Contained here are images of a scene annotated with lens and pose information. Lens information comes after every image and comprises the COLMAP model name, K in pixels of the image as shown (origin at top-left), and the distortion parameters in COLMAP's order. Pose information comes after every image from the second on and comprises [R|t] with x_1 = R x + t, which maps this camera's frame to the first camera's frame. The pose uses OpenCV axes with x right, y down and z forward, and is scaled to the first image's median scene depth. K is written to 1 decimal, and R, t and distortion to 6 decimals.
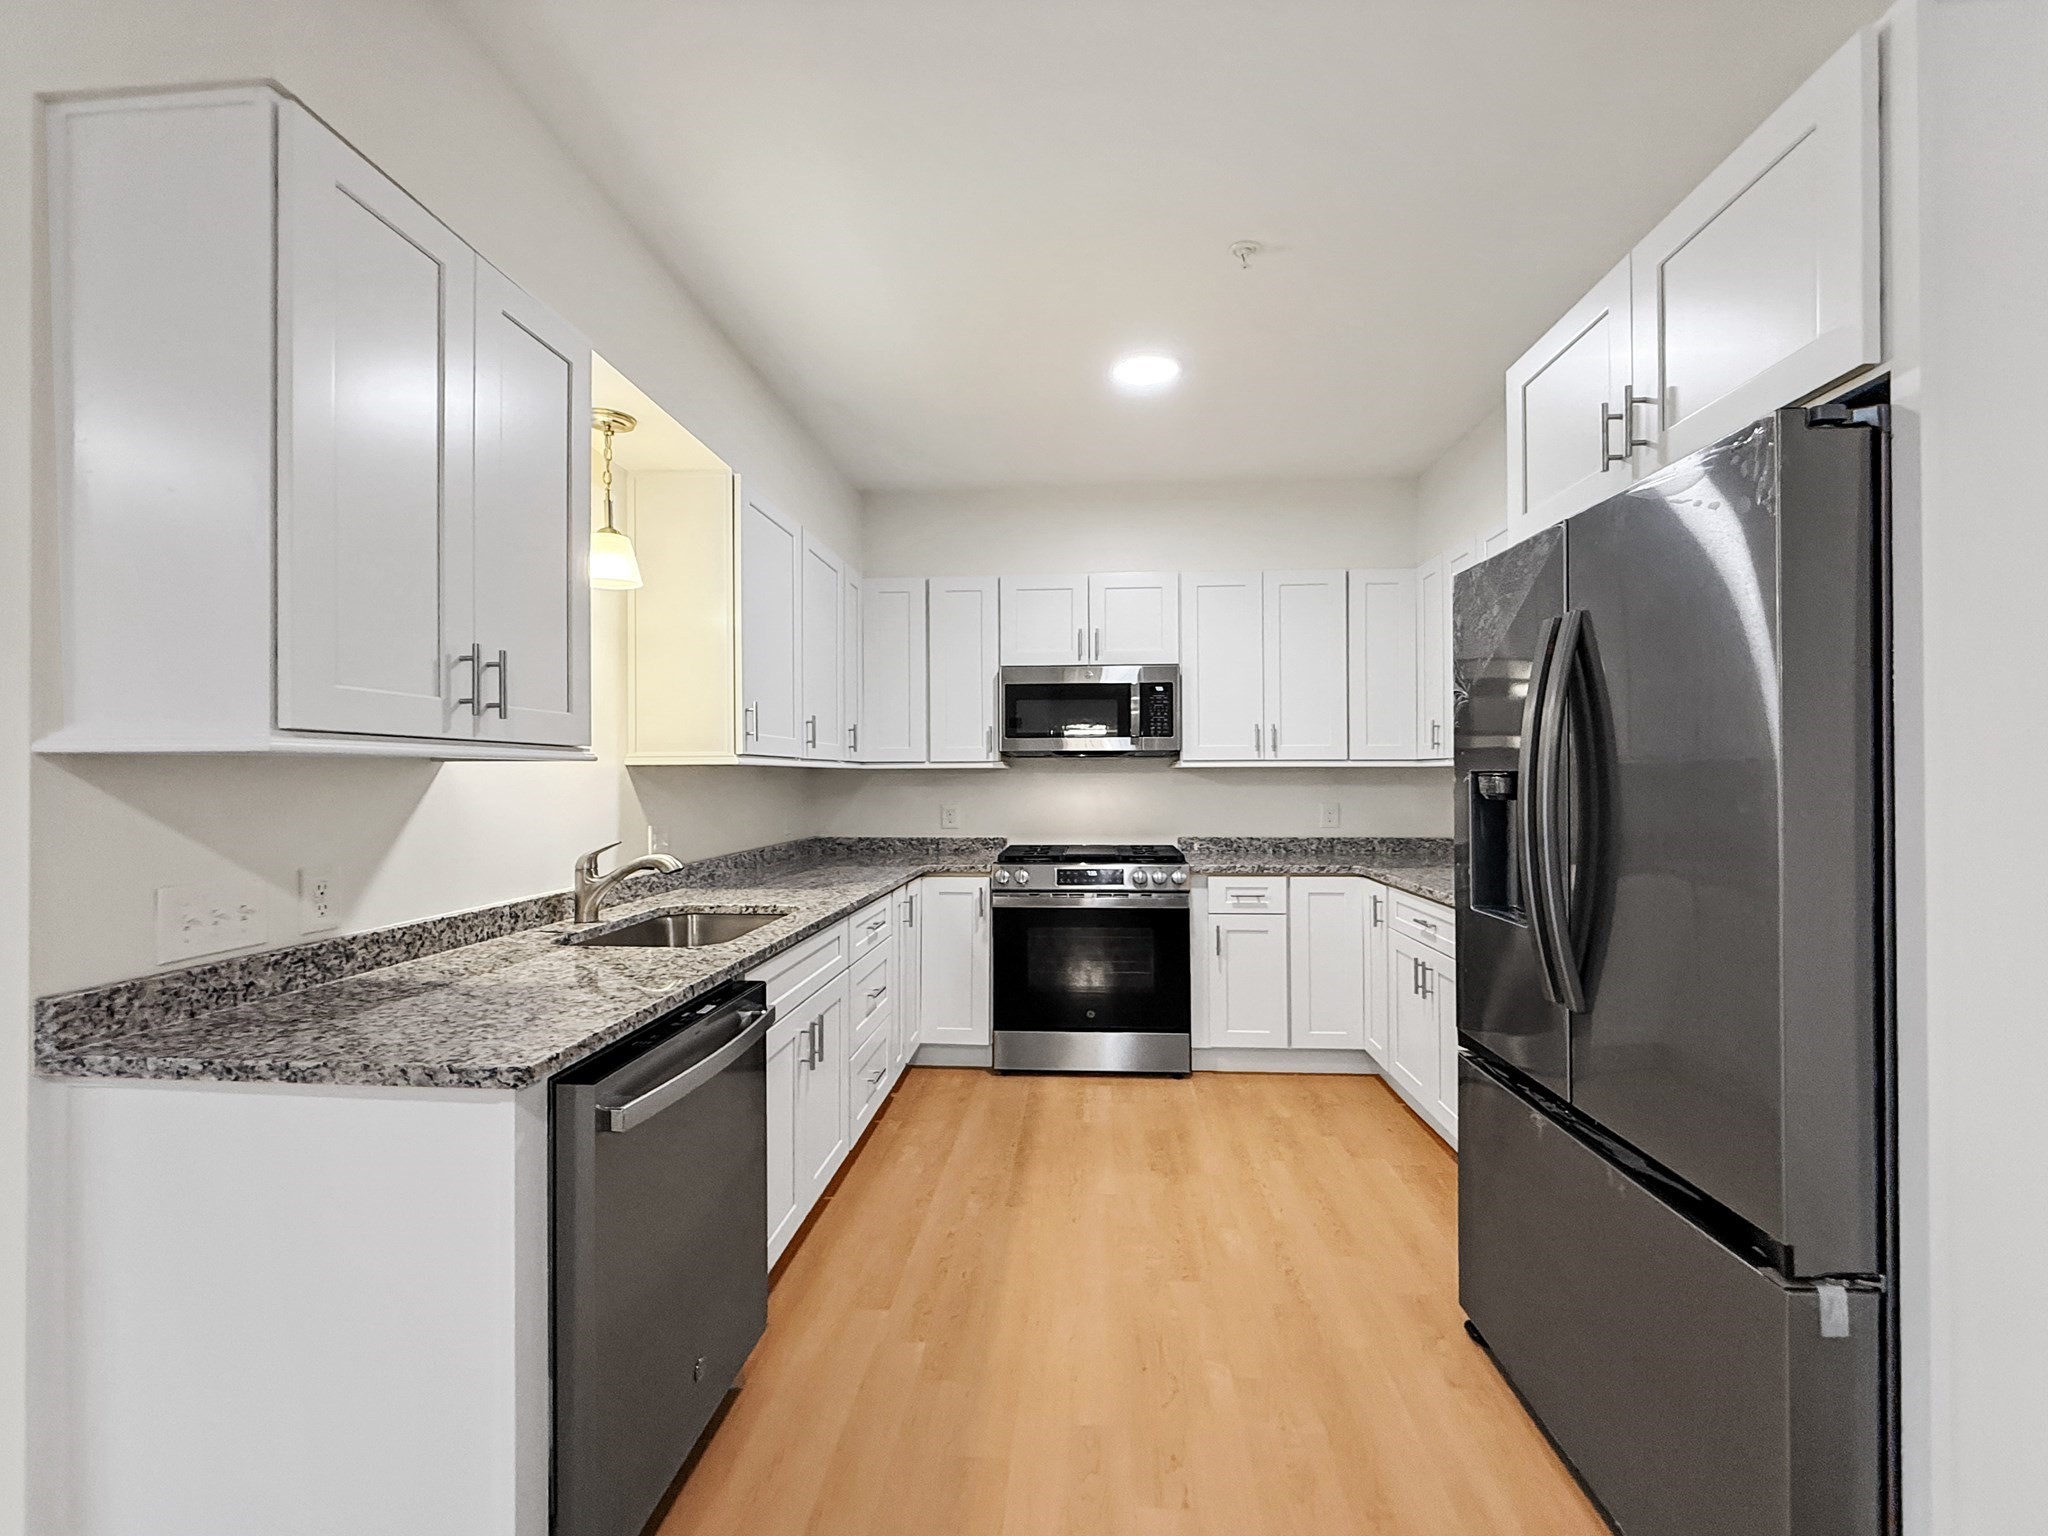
lens RADIAL K [[831.3, 0, 1115.3], [0, 831.3, 770.7], [0, 0, 1]] dist [0.000591, 0.000075]
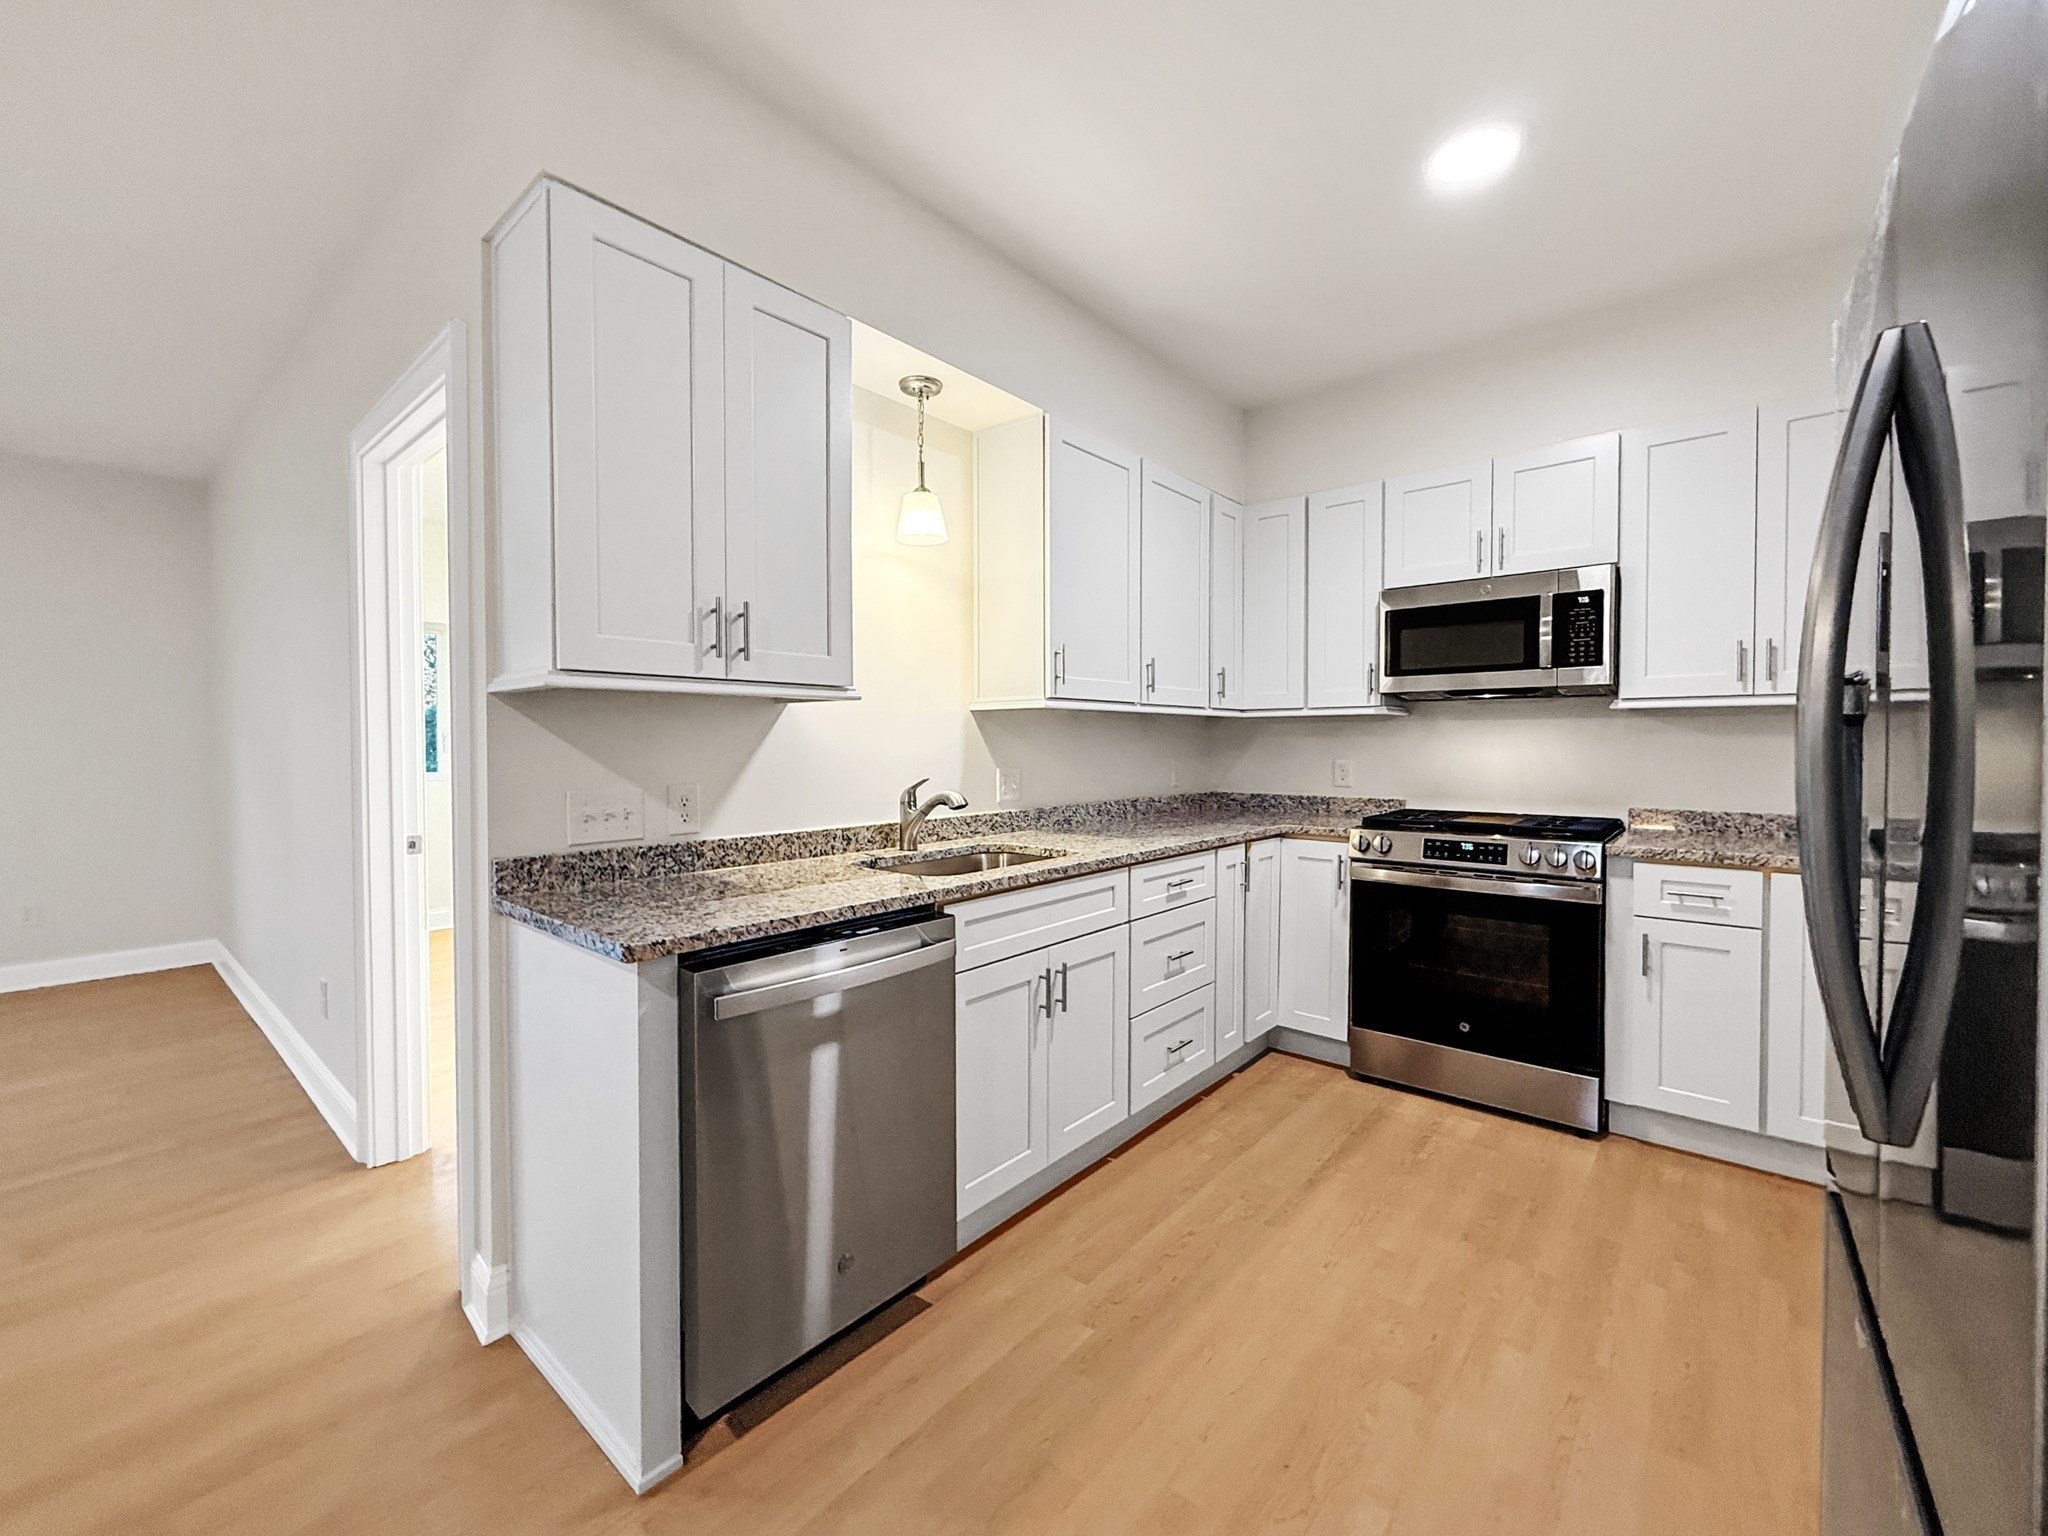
lens RADIAL K [[919.6, 0, 1104.6], [0, 919.6, 759.3], [0, 0, 1]] dist [0.000871, -0.000058]
pose [[0.812013, 0.017071, -0.583389, 0.209602], [-0.000091, 0.999576, 0.029121, 0.018652], [0.583639, -0.023594, 0.811670, 0.118832]]
